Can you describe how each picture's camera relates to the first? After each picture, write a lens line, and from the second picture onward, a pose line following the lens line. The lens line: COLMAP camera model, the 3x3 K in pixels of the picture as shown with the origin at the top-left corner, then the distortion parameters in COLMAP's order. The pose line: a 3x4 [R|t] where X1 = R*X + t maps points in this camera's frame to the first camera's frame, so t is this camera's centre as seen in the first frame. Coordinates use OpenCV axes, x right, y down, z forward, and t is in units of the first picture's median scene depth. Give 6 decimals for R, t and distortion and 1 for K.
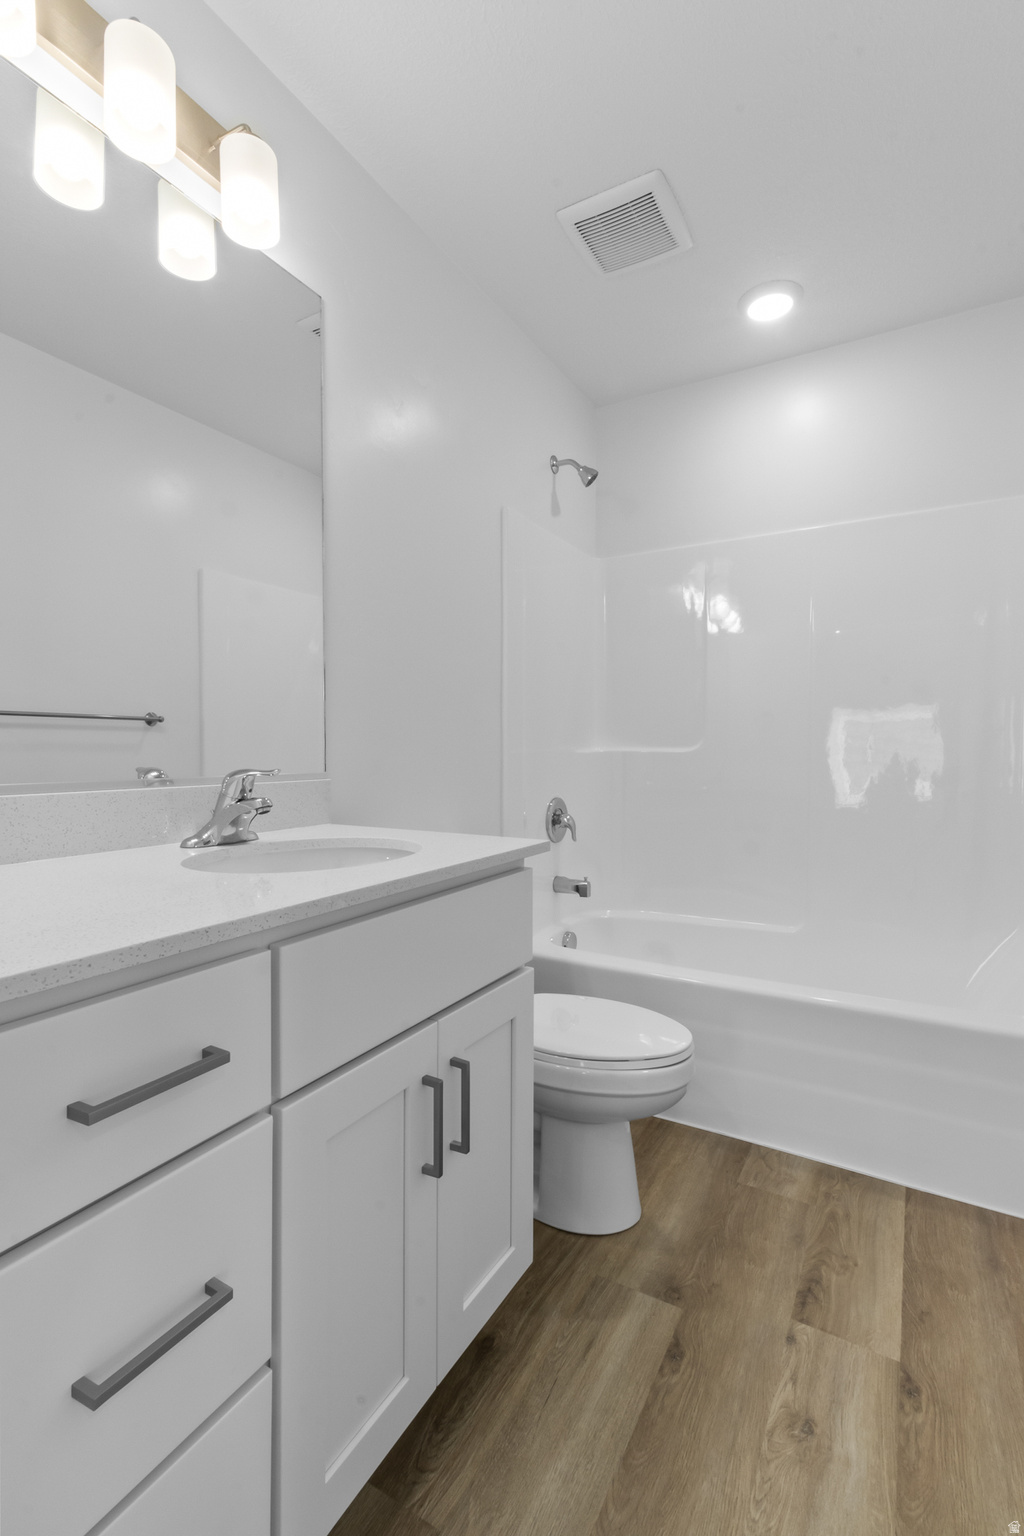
lens RADIAL K [[721.2, 0, 510.6], [0, 721.2, 748.6], [0, 0, 1]] dist [-0.001043, -0.000059]
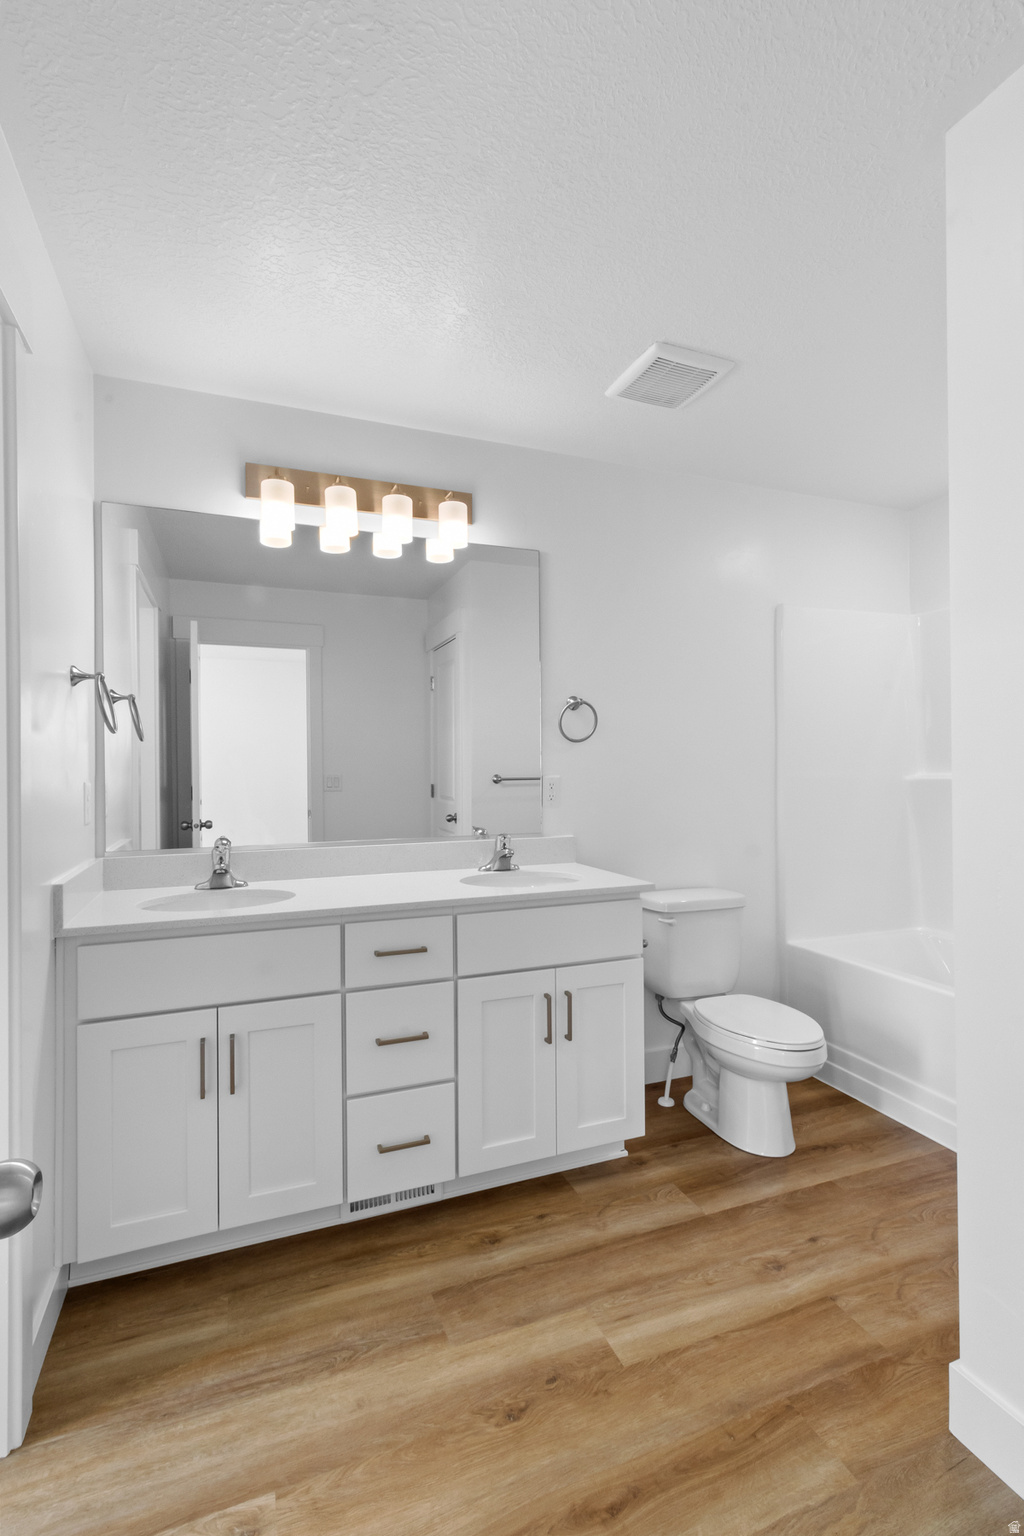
lens RADIAL K [[712.1, 0, 512.0], [0, 712.1, 768.0], [0, 0, 1]] dist [0.000163, 0.000206]
pose [[0.778857, -0.011122, -0.627103, 1.017121], [0.008734, 0.999938, -0.006886, -0.158975], [0.627141, -0.000114, 0.778906, -0.589326]]
